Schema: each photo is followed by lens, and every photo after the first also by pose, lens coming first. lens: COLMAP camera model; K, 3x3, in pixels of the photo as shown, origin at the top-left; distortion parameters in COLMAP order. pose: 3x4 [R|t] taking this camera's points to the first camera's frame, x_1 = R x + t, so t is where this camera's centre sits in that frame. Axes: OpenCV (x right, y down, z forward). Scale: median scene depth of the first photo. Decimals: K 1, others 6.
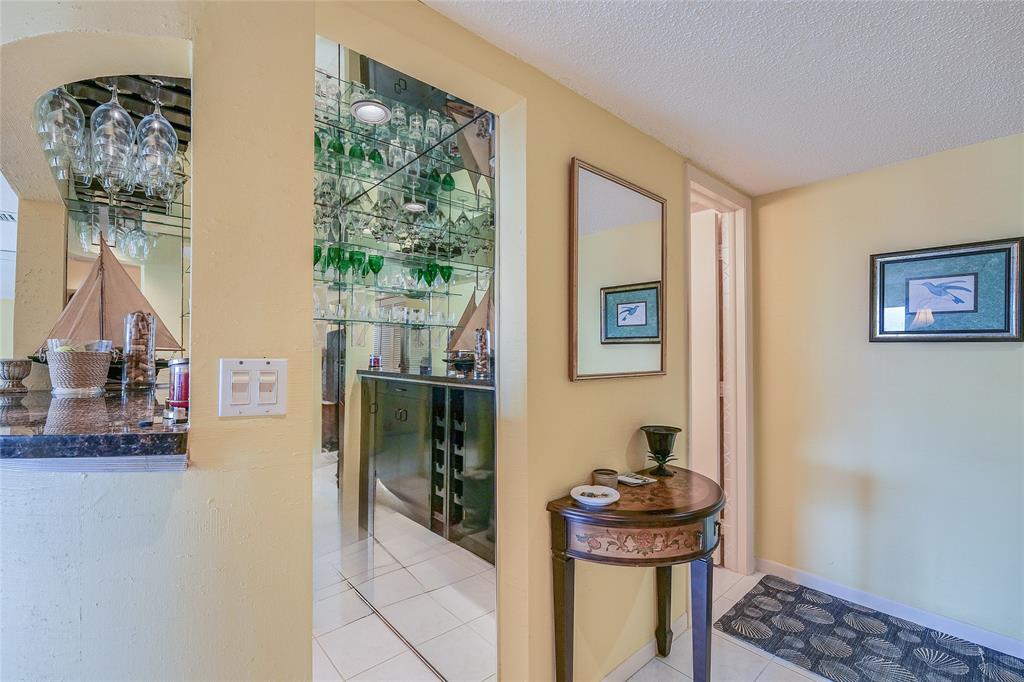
lens RADIAL K [[451.3, 0, 512.0], [0, 451.3, 341.0], [0, 0, 1]] dist [-0.016000, 0.000903]
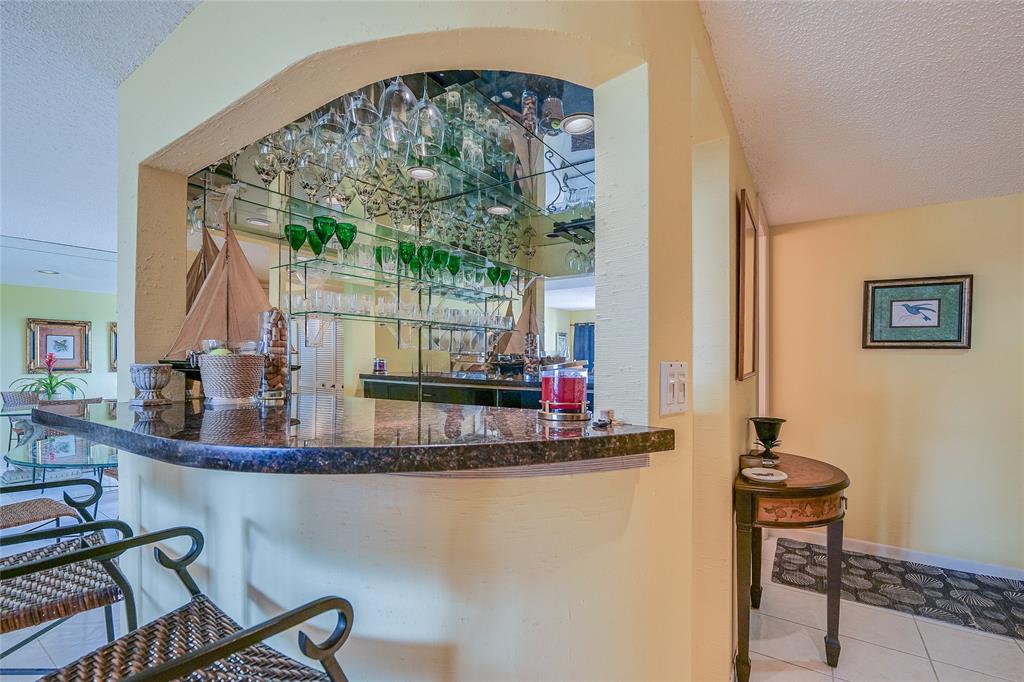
lens RADIAL K [[456.7, 0, 511.9], [0, 456.7, 352.7], [0, 0, 1]] dist [-0.019904, -0.000455]
pose [[0.963829, 0.003196, 0.266503, -0.585099], [-0.008181, 0.999812, 0.017596, 0.000146], [-0.266397, -0.019140, 0.963673, 0.014719]]
